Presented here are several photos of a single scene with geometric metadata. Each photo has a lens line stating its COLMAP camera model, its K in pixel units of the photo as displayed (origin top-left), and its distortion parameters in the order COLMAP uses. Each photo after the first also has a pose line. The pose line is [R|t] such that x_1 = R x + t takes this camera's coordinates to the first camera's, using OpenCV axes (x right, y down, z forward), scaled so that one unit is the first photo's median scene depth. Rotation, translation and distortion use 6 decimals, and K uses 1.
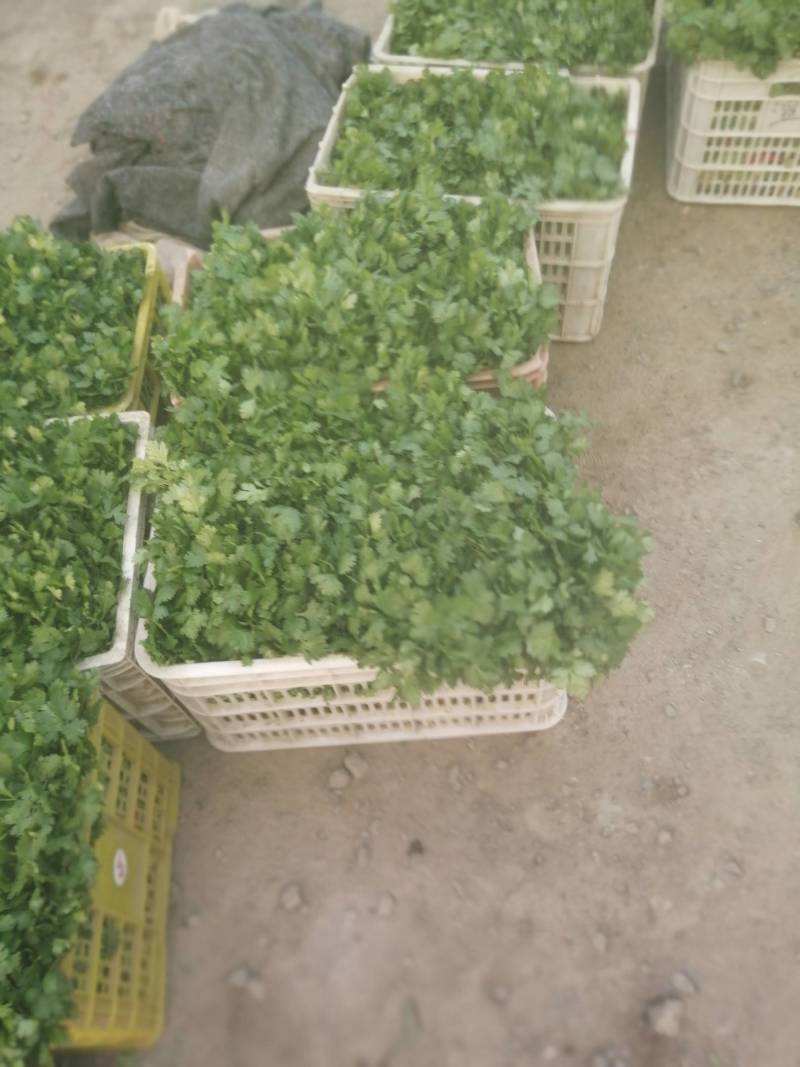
lens RADIAL K [[819.0, 0, 400.0], [0, 819.0, 533.5], [0, 0, 1]] dist [0.071391, -0.143992]
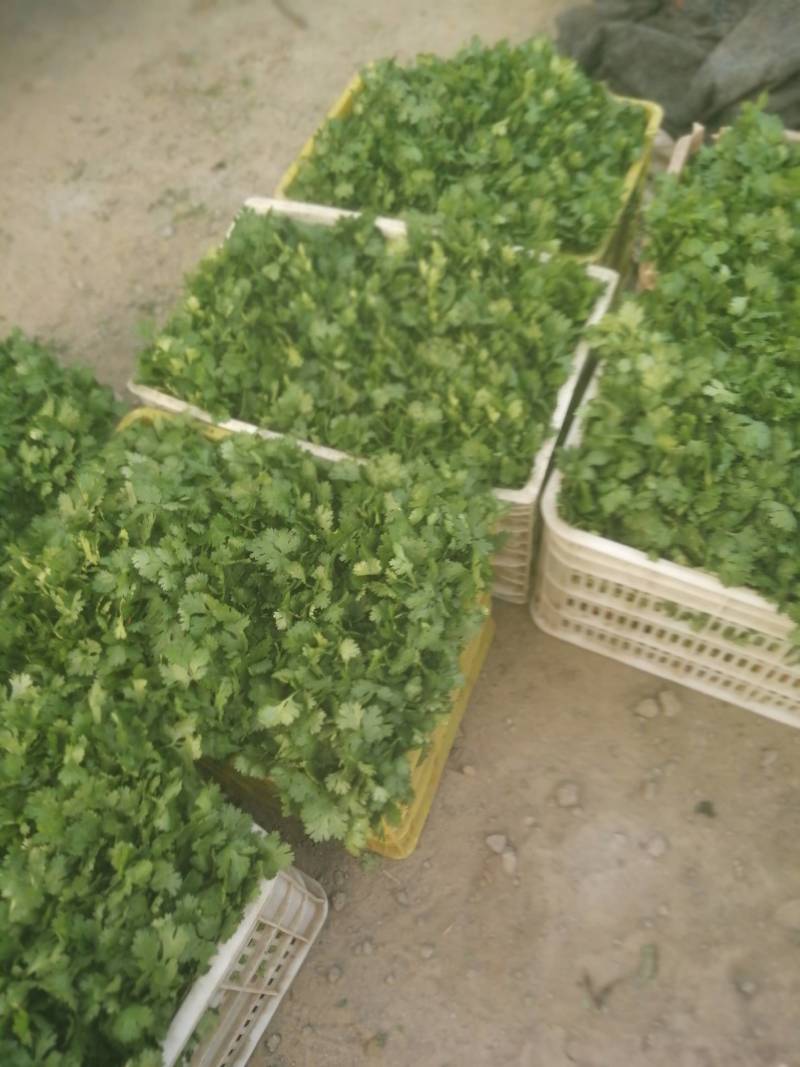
lens RADIAL K [[824.1, 0, 400.0], [0, 824.1, 533.5], [0, 0, 1]] dist [0.069425, -0.109282]
pose [[0.899237, 0.399860, -0.177438, -0.270599], [-0.384089, 0.915816, 0.117287, 0.122774], [0.209399, -0.037317, 0.977118, 0.005940]]
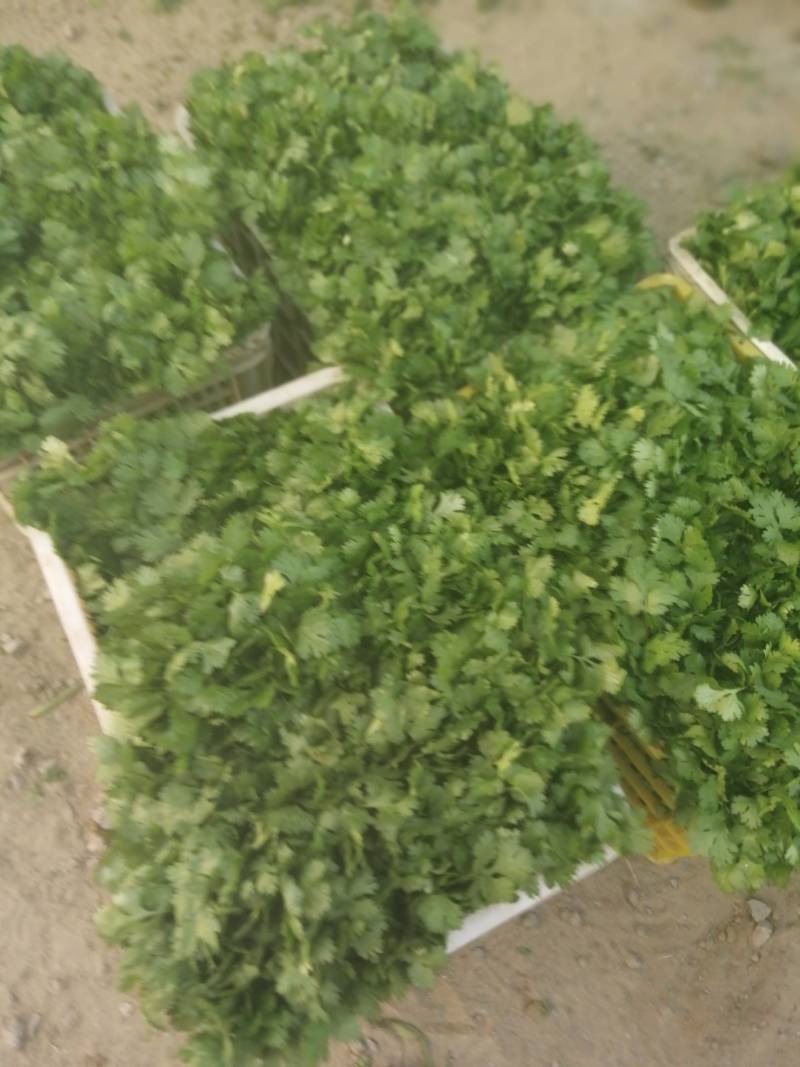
lens RADIAL K [[822.1, 0, 400.0], [0, 822.1, 533.5], [0, 0, 1]] dist [0.009671, 0.005434]
pose [[0.525831, 0.824952, -0.207261, -0.548414], [-0.760105, 0.565094, 0.320795, 0.317417], [0.381762, -0.011144, 0.924193, 0.032767]]
